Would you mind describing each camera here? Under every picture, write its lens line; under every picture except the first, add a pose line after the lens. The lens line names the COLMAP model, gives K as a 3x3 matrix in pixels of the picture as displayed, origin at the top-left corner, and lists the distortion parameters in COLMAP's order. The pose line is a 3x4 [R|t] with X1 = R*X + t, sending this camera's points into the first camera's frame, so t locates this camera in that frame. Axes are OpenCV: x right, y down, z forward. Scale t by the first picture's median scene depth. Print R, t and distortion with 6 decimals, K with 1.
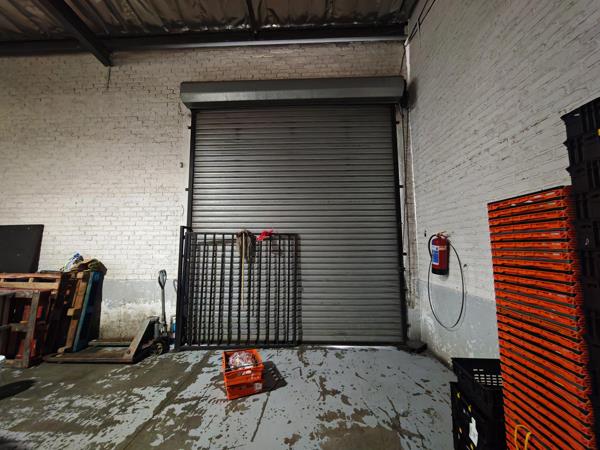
lens RADIAL K [[222.0, 0, 299.8], [0, 222.0, 224.4], [0, 0, 1]] dist [-0.005117, 0.000605]
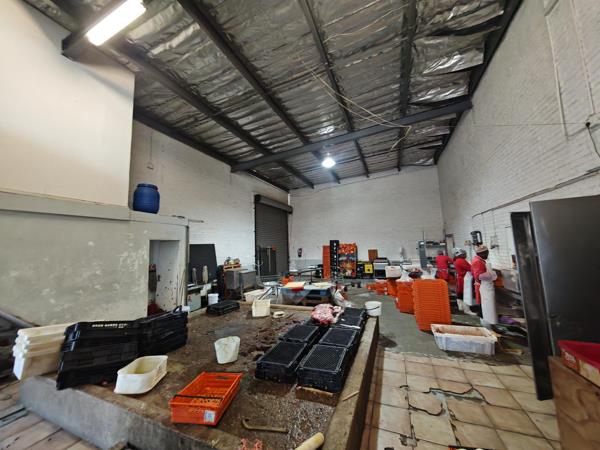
lens RADIAL K [[222.0, 0, 299.8], [0, 222.0, 224.4], [0, 0, 1]] dist [-0.005117, 0.000605]
pose [[0.361426, 0.092369, 0.927814, -3.667632], [-0.066222, 0.995111, -0.073272, -0.107872], [-0.930046, -0.034959, 0.365776, -0.666757]]
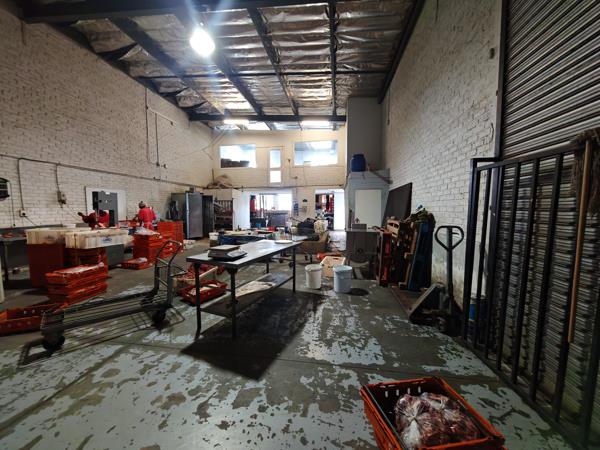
lens RADIAL K [[222.0, 0, 299.8], [0, 222.0, 224.4], [0, 0, 1]] dist [-0.005117, 0.000605]
pose [[-0.134658, 0.074808, -0.988064, 0.188439], [0.105525, 0.992558, 0.060767, 0.118746], [0.985257, -0.096083, -0.141550, 0.701757]]
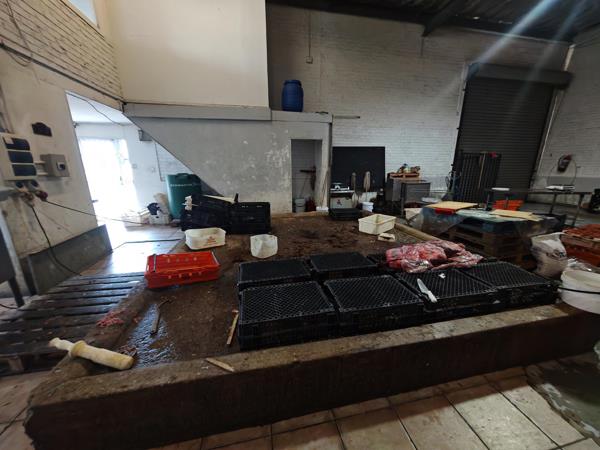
lens RADIAL K [[222.0, 0, 299.8], [0, 222.0, 224.4], [0, 0, 1]] dist [-0.005117, 0.000605]
pose [[0.974506, -0.056475, 0.217139, -2.903816], [-0.023504, 0.936779, 0.349131, -0.026068], [-0.223129, -0.345334, 0.911569, -0.878161]]
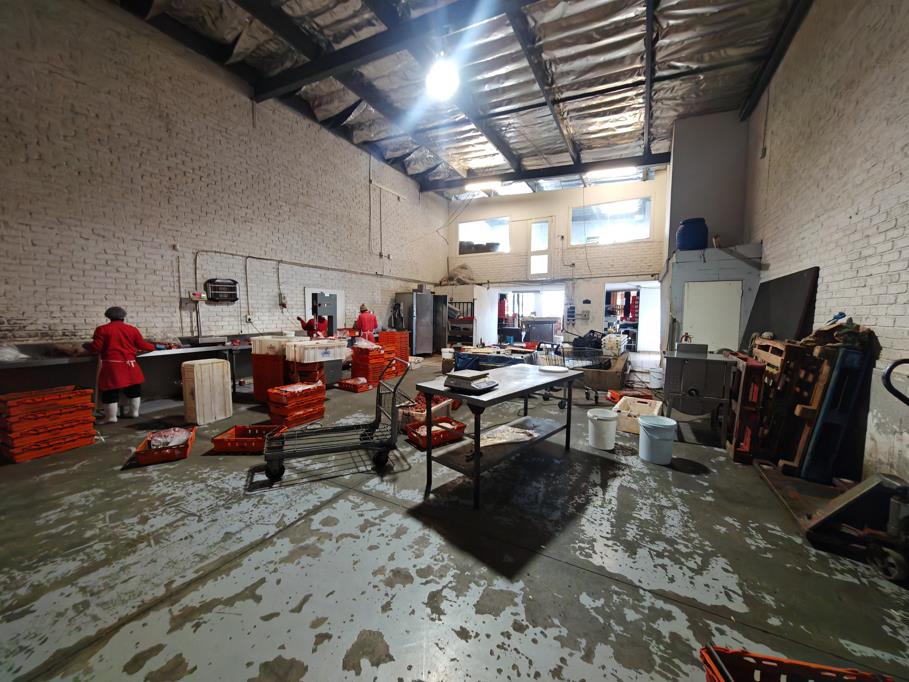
lens RADIAL K [[336.3, 0, 454.3], [0, 336.3, 340.2], [0, 0, 1]] dist [-0.005117, 0.000605]
pose [[-0.461428, 0.074068, -0.884081, 0.188705], [0.089909, 0.995282, 0.036458, 0.103761], [0.882610, -0.062664, -0.465910, 0.679948]]
